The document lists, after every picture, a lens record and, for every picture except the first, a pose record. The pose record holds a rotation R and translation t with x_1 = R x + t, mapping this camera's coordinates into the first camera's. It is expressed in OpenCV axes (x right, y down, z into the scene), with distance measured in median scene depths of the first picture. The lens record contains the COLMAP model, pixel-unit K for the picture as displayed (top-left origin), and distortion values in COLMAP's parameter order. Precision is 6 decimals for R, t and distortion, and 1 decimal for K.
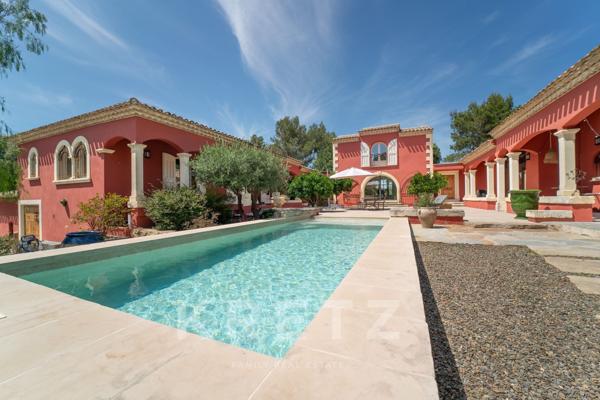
lens RADIAL K [[241.9, 0, 301.9], [0, 241.9, 202.6], [0, 0, 1]] dist [-0.021358, -0.000738]
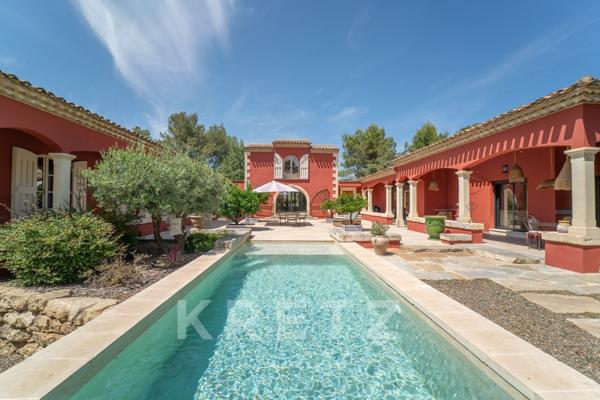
lens RADIAL K [[241.9, 0, 299.7], [0, 241.9, 198.3], [0, 0, 1]] dist [-0.021358, -0.000738]
pose [[0.903307, 0.030406, 0.427915, -0.088857], [-0.015831, 0.999168, -0.037579, -0.033782], [-0.428702, 0.027171, 0.903037, 0.070791]]
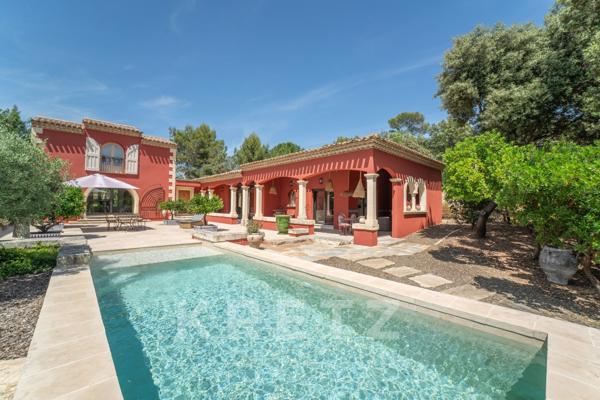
lens RADIAL K [[241.9, 0, 296.0], [0, 241.9, 202.2], [0, 0, 1]] dist [-0.021358, -0.000738]
pose [[0.403642, 0.035277, 0.914237, -0.175665], [-0.012012, 0.999375, -0.033258, -0.033647], [-0.914838, 0.002442, 0.403813, 0.118517]]
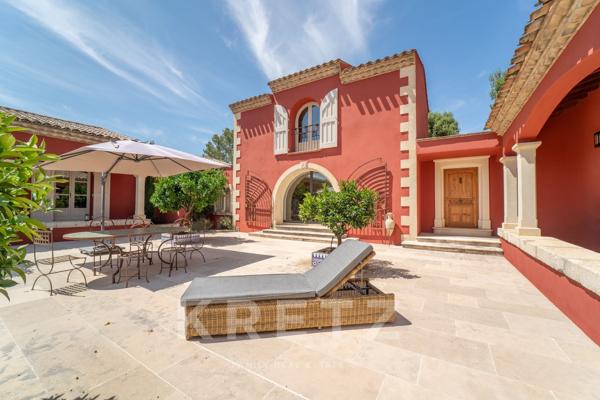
lens RADIAL K [[241.9, 0, 301.4], [0, 241.9, 201.5], [0, 0, 1]] dist [-0.021358, -0.000738]
pose [[0.987949, 0.016225, -0.153927, 0.417695], [-0.021182, 0.999307, -0.030621, -0.041343], [0.153324, 0.033513, 0.987608, 0.576712]]
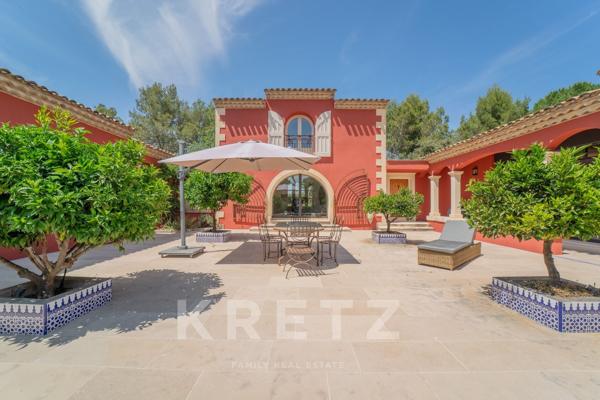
lens RADIAL K [[241.9, 0, 297.8], [0, 241.9, 200.6], [0, 0, 1]] dist [-0.021358, -0.000738]
pose [[0.923875, 0.023919, 0.381946, 0.113417], [-0.013877, 0.999482, -0.029024, -0.035866], [-0.382443, 0.021514, 0.923729, 0.525448]]
